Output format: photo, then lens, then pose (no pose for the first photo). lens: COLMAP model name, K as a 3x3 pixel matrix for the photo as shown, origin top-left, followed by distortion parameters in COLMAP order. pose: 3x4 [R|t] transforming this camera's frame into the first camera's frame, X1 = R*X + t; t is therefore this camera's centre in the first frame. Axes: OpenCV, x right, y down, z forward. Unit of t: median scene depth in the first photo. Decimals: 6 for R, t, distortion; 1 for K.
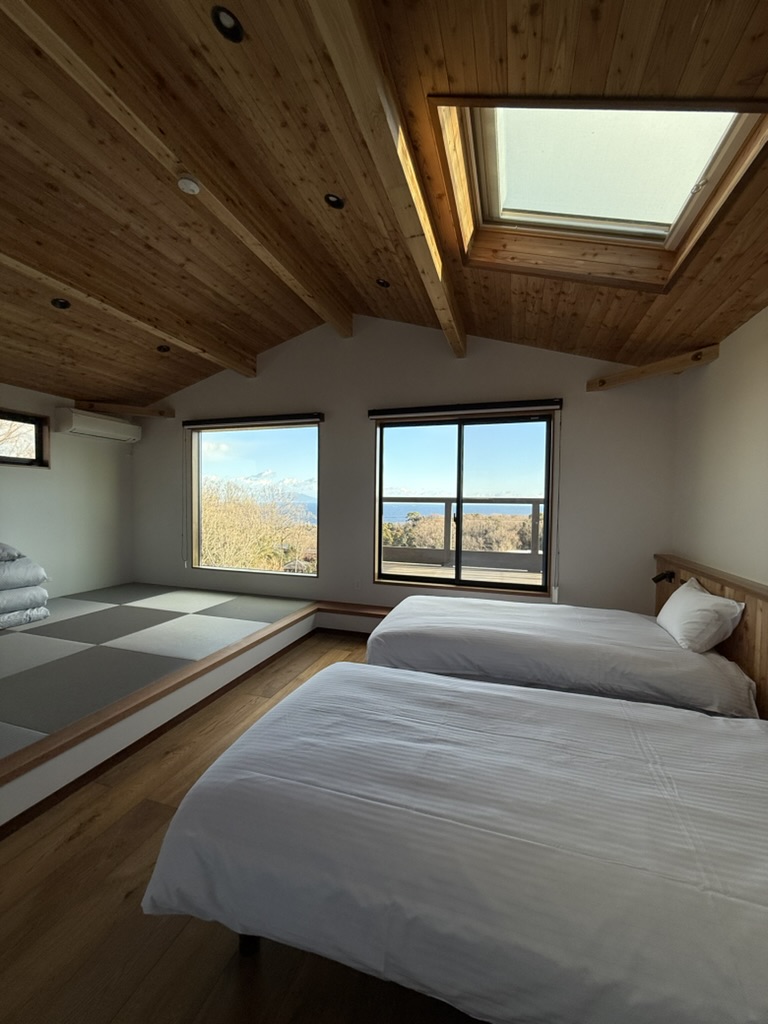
lens RADIAL K [[407.1, 0, 384.0], [0, 407.1, 512.0], [0, 0, 1]] dist [0.000866, 0.000152]
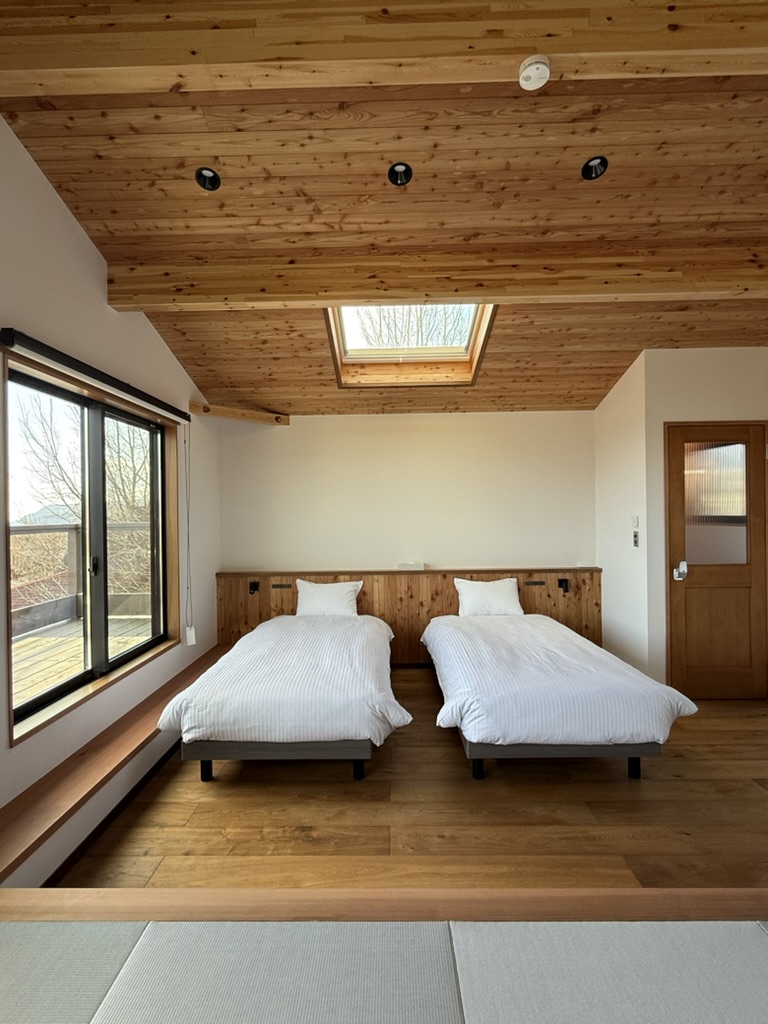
lens RADIAL K [[485.6, 0, 384.0], [0, 485.6, 512.0], [0, 0, 1]] dist [0.000013, 0.000039]
pose [[-0.289637, -0.009652, 0.957088, -1.536483], [0.033573, 0.999231, 0.020237, -0.155158], [-0.956548, 0.037994, -0.289090, 1.956194]]
